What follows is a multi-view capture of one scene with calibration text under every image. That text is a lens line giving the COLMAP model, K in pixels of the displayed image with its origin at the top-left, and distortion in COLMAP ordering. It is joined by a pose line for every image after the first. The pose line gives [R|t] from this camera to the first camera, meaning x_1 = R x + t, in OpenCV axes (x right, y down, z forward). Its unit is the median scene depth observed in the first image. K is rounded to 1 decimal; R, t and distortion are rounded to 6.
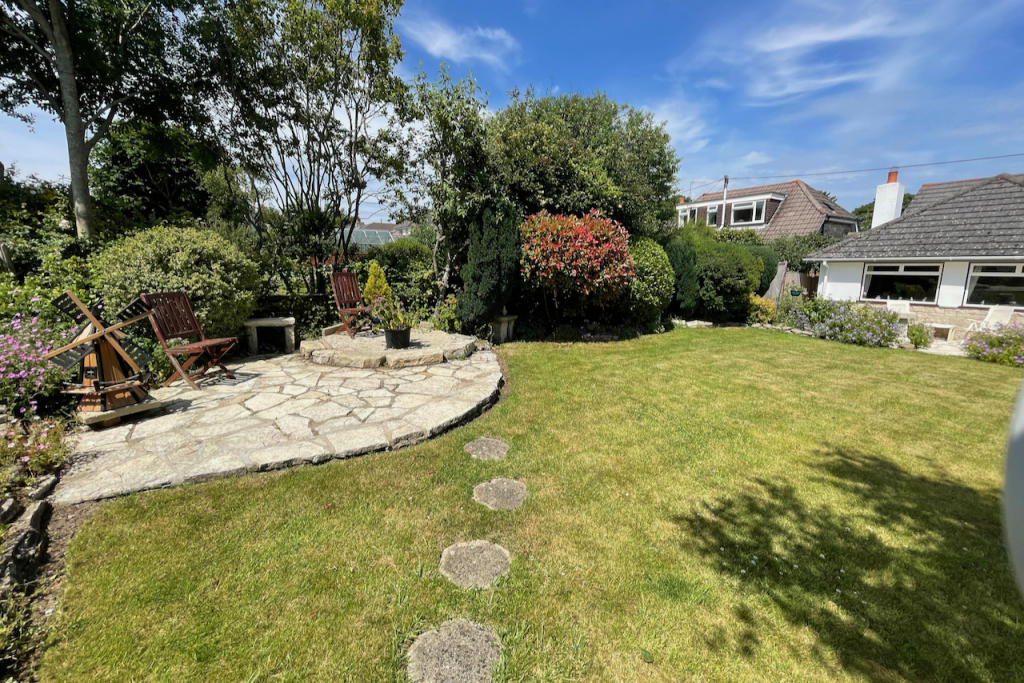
lens RADIAL K [[414.5, 0, 512.0], [0, 414.5, 341.5], [0, 0, 1]] dist [0.011565, -0.008164]
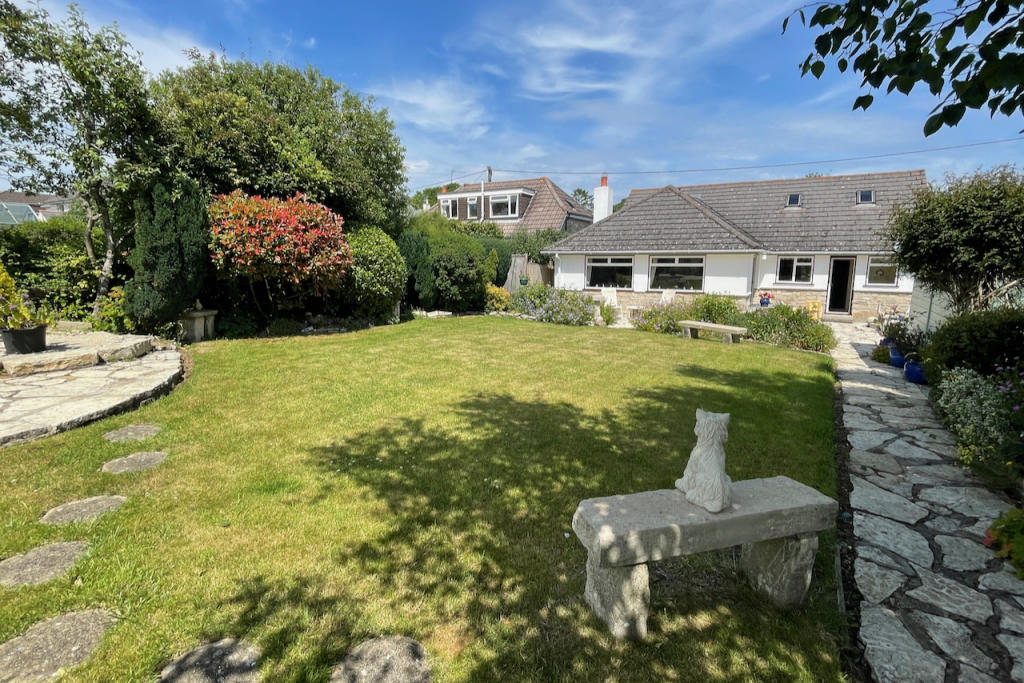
lens RADIAL K [[495.6, 0, 511.7], [0, 495.6, 338.8], [0, 0, 1]] dist [-0.012926, 0.011460]
pose [[0.894207, -0.066357, 0.442708, 0.105689], [0.077185, 0.996996, -0.006466, 0.052380], [-0.440949, 0.039952, 0.896642, -0.191110]]
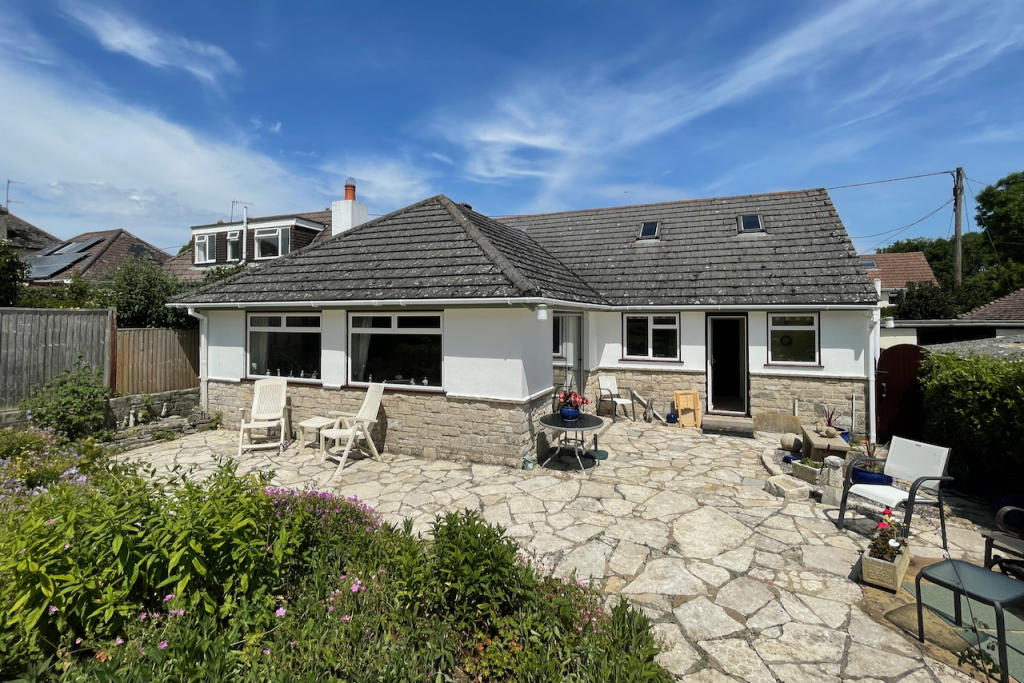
lens RADIAL K [[464.2, 0, 512.7], [0, 464.2, 308.5], [0, 0, 1]] dist [-0.000493, -0.000187]
pose [[0.824873, 0.016103, 0.565088, 1.380218], [0.098763, 0.980117, -0.172096, -0.085085], [-0.556624, 0.197767, 0.806882, 0.500532]]
